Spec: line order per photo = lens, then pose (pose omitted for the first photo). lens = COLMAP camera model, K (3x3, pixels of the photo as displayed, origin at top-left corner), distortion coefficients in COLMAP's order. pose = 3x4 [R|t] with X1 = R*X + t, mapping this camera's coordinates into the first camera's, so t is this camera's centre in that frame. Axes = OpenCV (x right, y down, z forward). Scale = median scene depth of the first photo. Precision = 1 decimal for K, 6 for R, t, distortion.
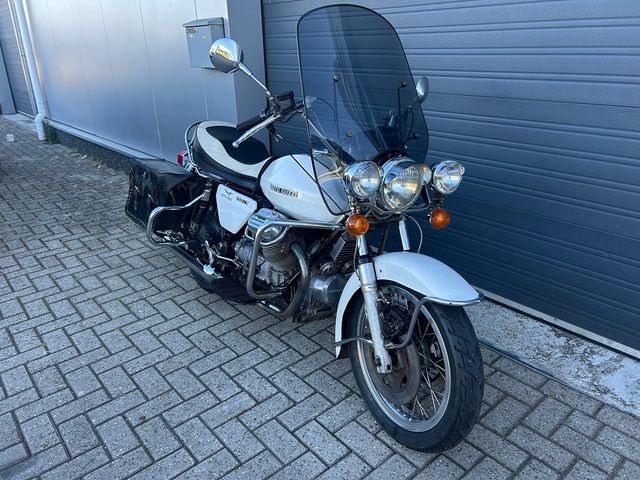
lens RADIAL K [[487.8, 0, 320.0], [0, 487.8, 240.0], [0, 0, 1]] dist [0.011200, -0.000866]
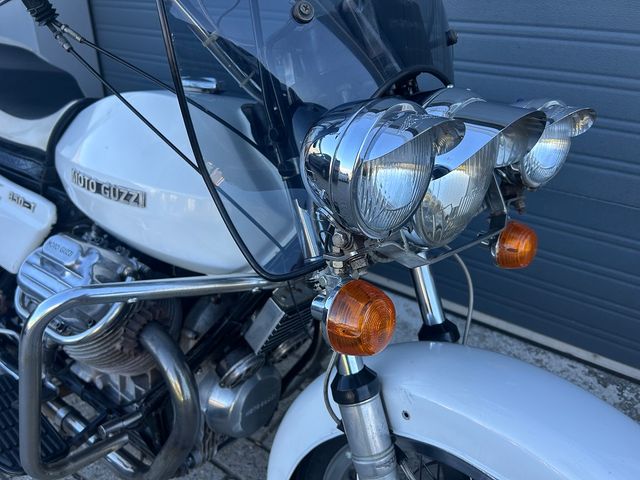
lens RADIAL K [[479.9, 0, 321.6], [0, 479.9, 230.8], [0, 0, 1]] dist [0.004055, -0.000266]
pose [[0.963516, -0.078161, 0.255982, -0.012650], [0.056669, 0.994301, 0.090297, -0.090287], [-0.261581, -0.072496, 0.962455, 0.581637]]
